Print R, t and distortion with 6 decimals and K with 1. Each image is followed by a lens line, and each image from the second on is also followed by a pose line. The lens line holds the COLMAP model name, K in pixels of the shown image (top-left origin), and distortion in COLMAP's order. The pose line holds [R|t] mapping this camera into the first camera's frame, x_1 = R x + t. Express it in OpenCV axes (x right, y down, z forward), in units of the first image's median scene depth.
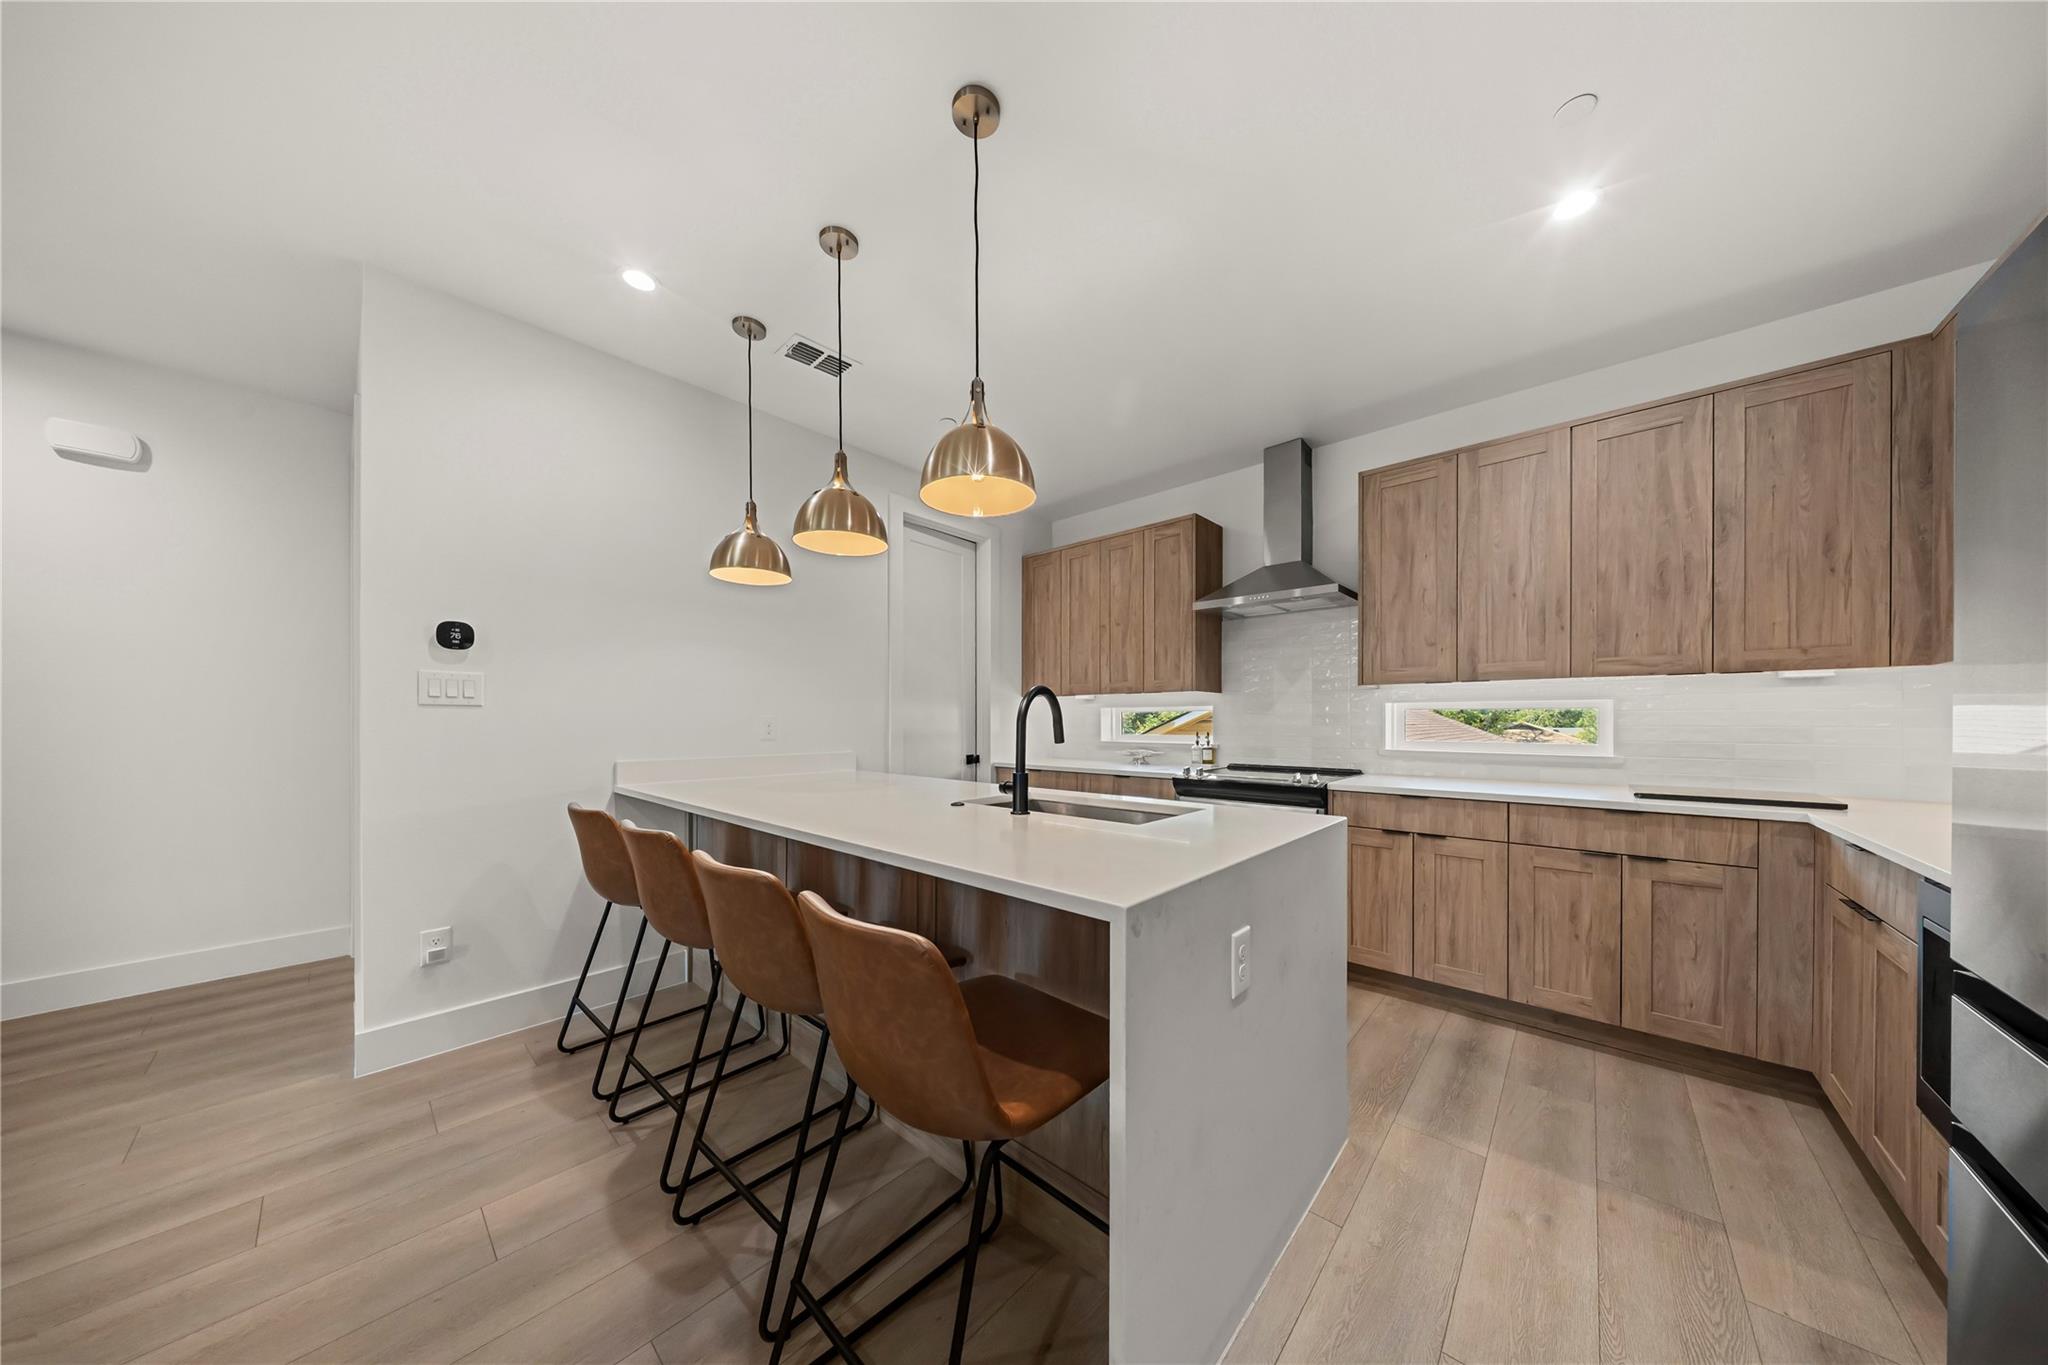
lens RADIAL K [[610.0, 0, 1025.4], [0, 610.0, 722.8], [0, 0, 1]] dist [-0.001360, -0.000371]
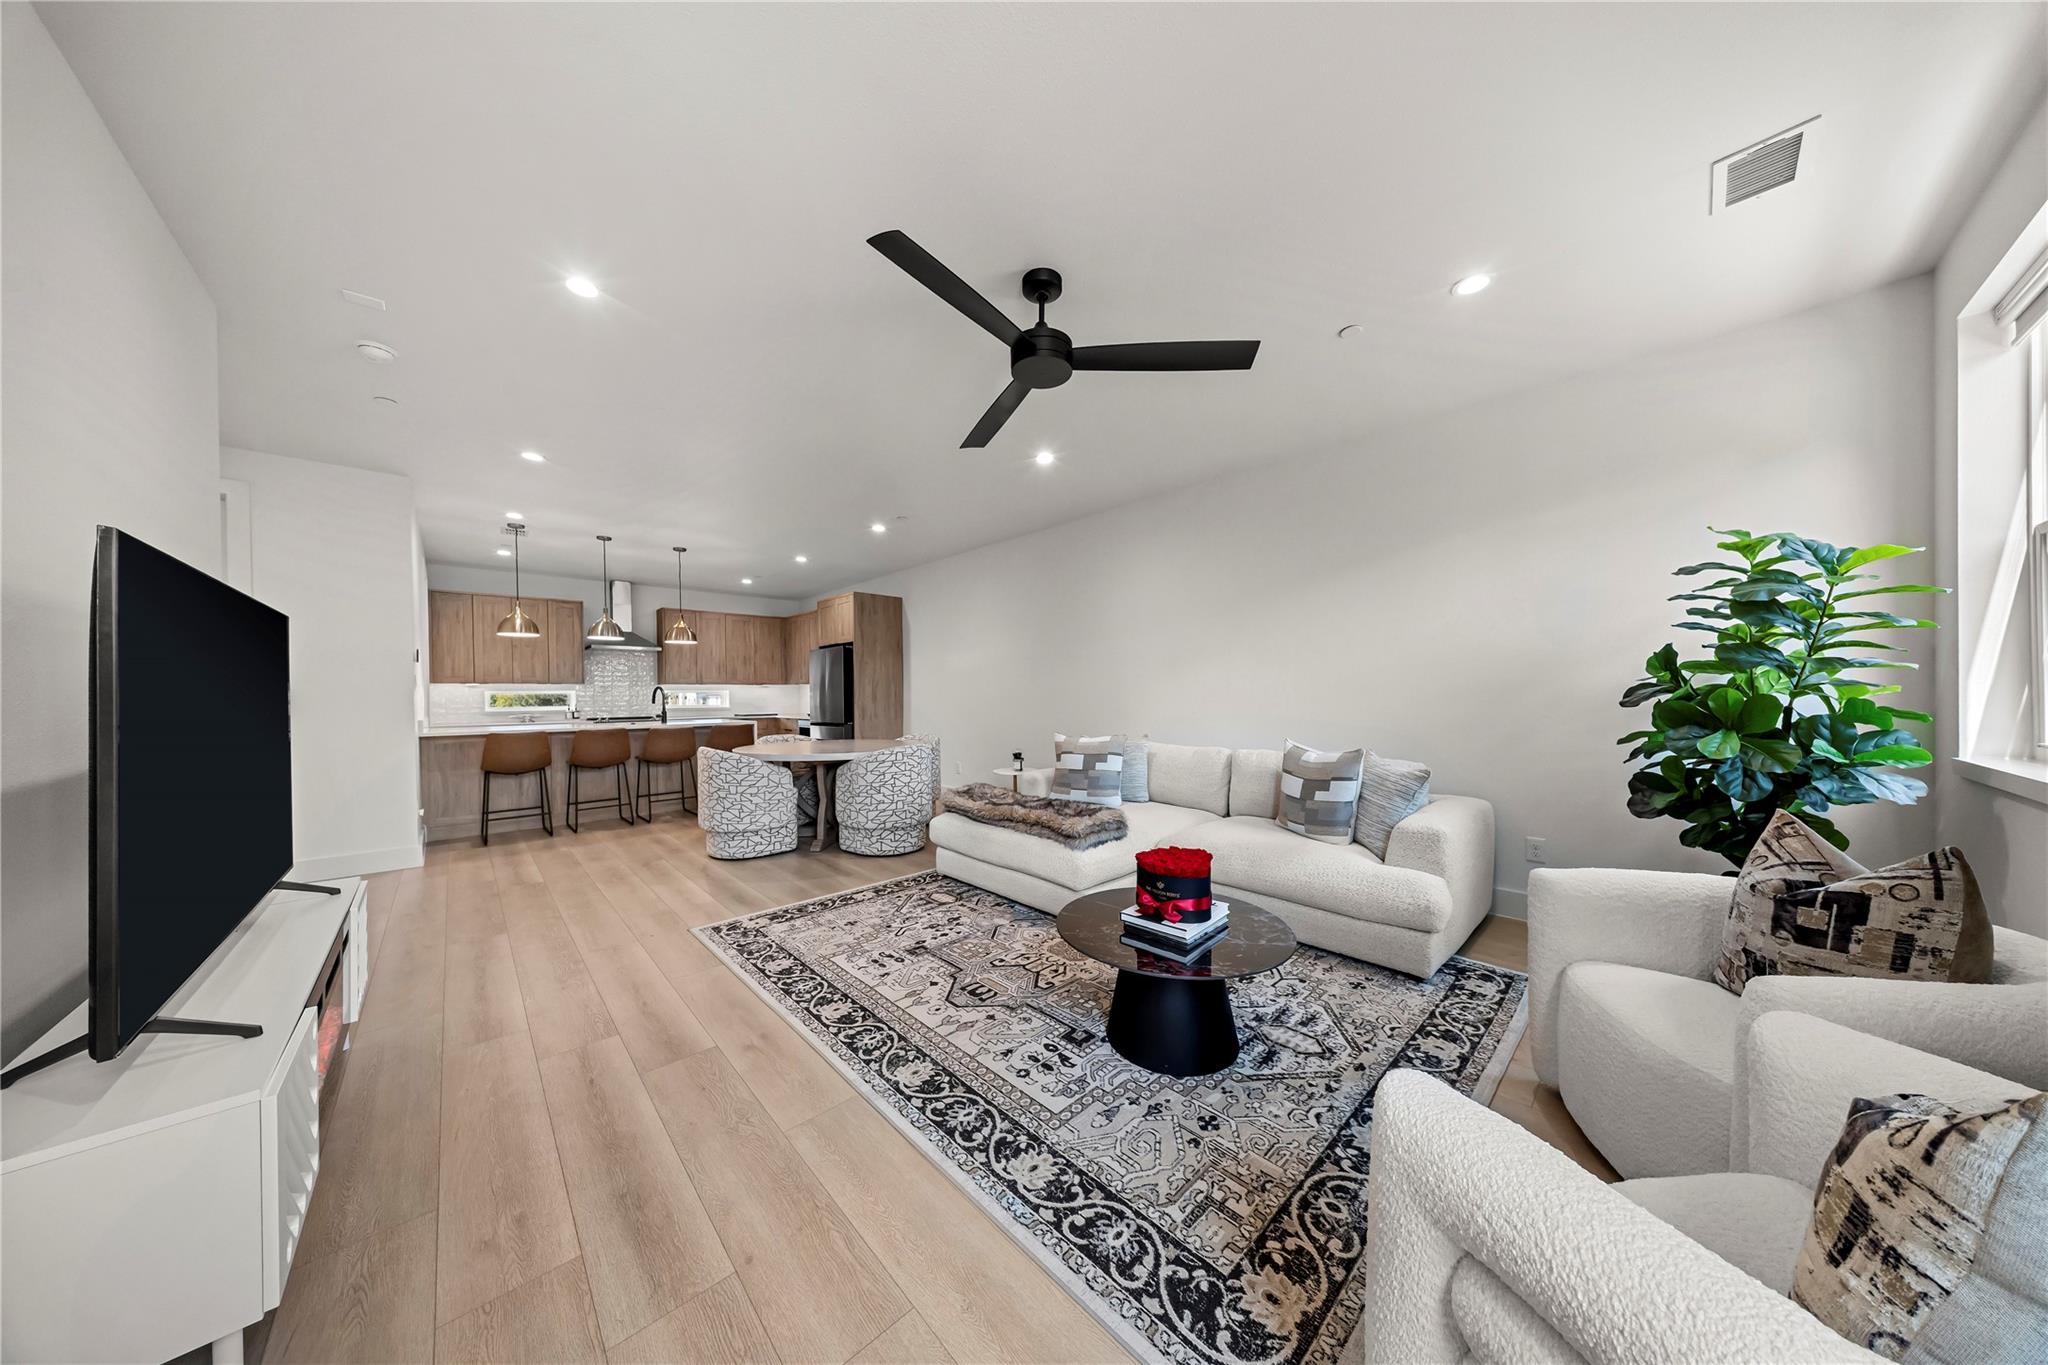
lens RADIAL K [[610.0, 0, 1039.0], [0, 610.0, 702.6], [0, 0, 1]] dist [-0.001360, -0.000371]
pose [[0.073138, -0.011044, 0.997261, -2.378691], [0.015559, 0.999830, 0.009932, 0.021824], [-0.997200, 0.014790, 0.073298, -1.014020]]
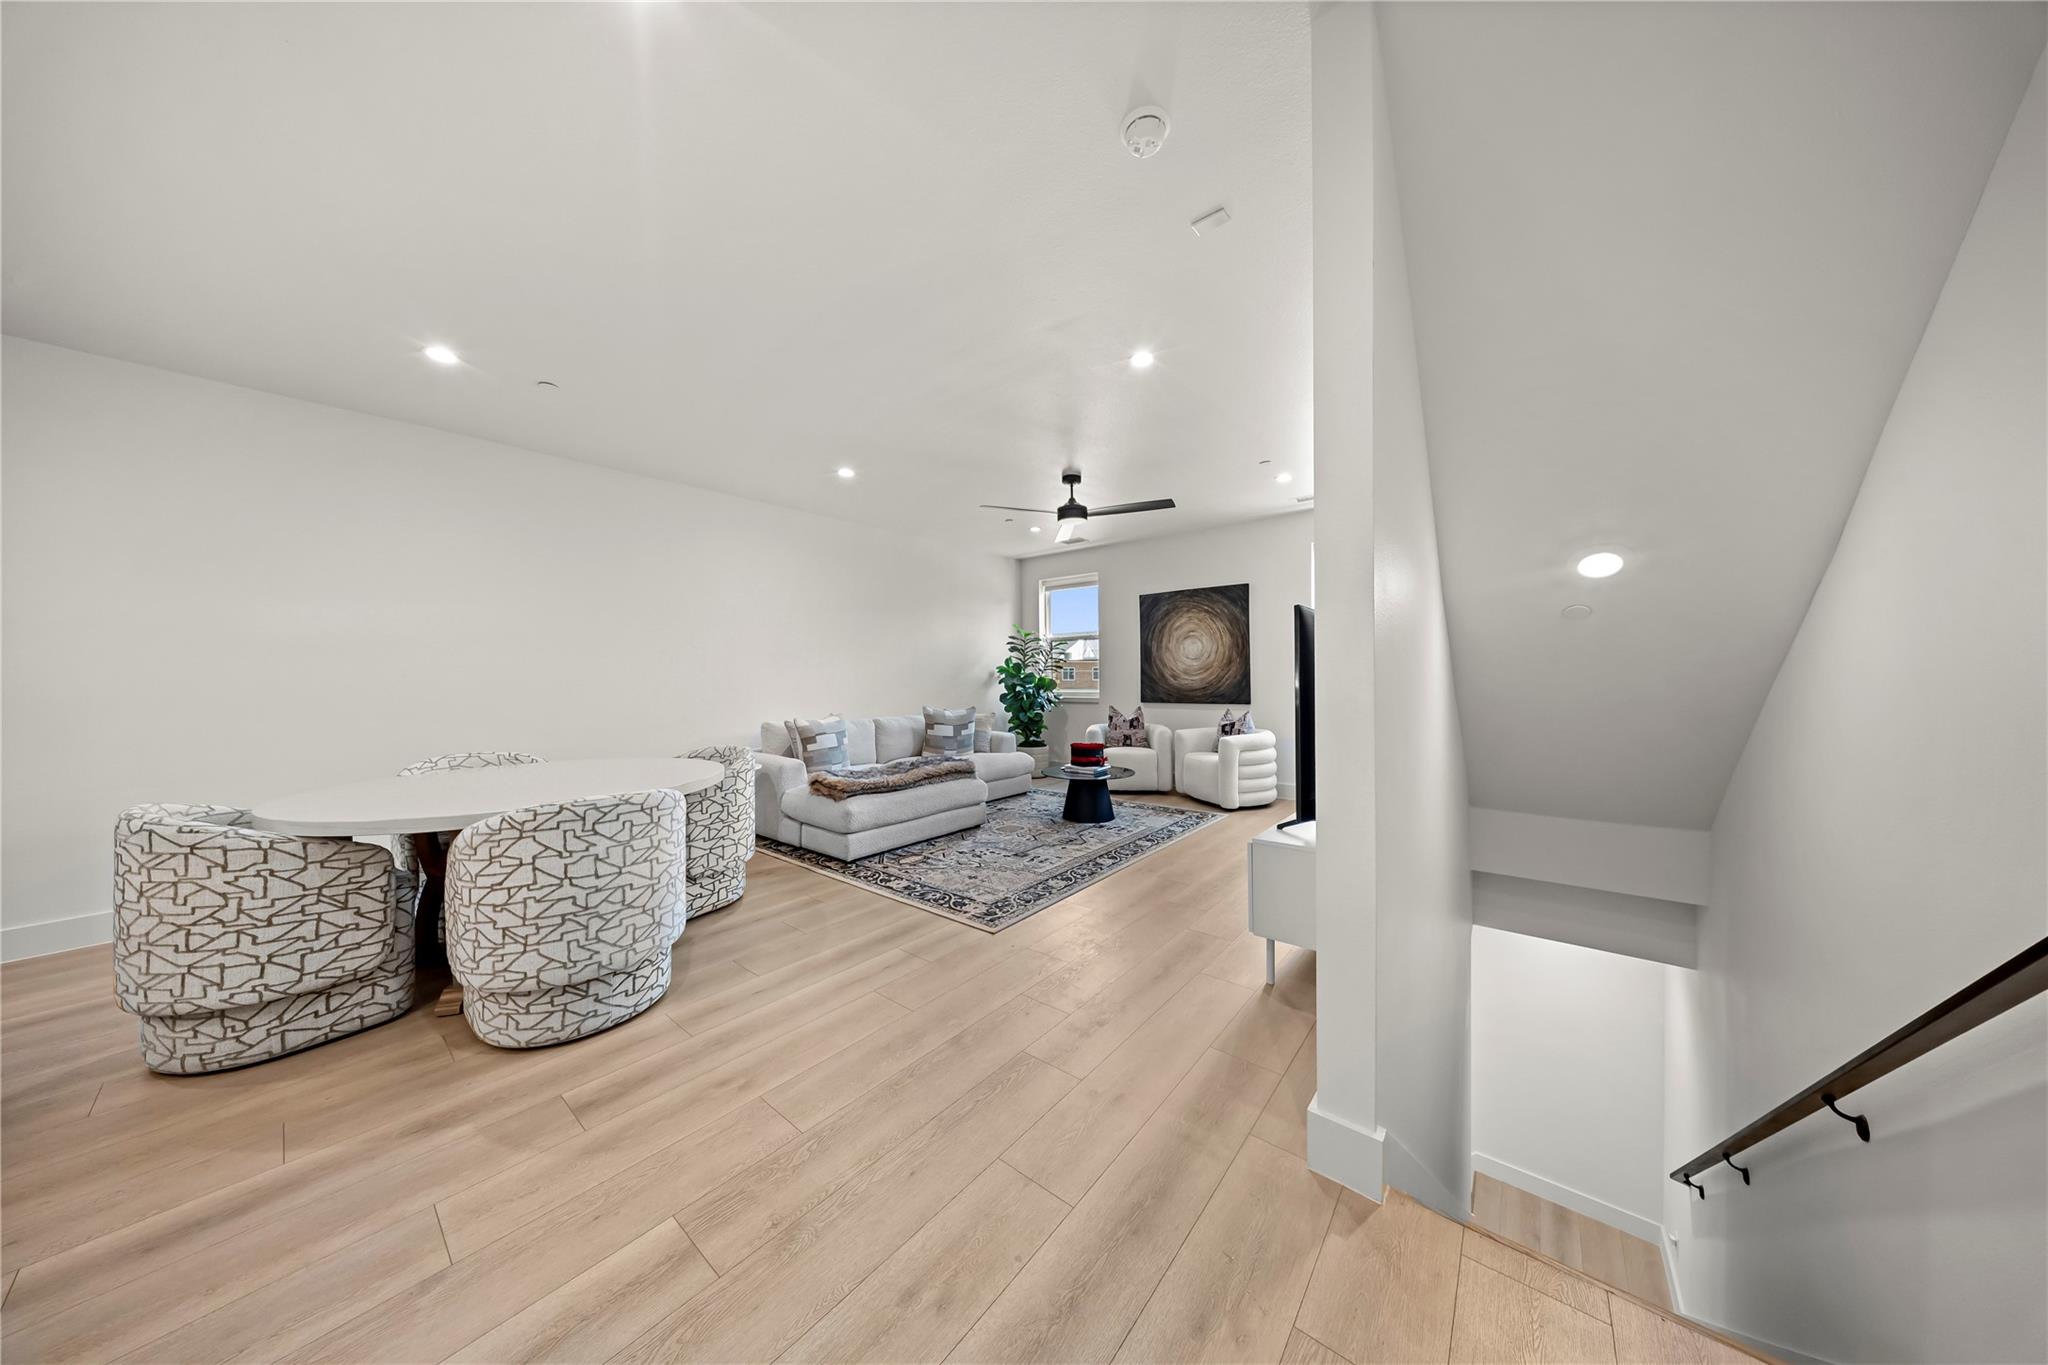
lens RADIAL K [[610.0, 0, 1023.1], [0, 610.0, 681.2], [0, 0, 1]] dist [-0.001360, -0.000371]
pose [[-0.998795, 0.012448, -0.047464, -1.246471], [0.011619, 0.999776, 0.017712, -0.006255], [0.047674, 0.017139, -0.998716, 0.865438]]
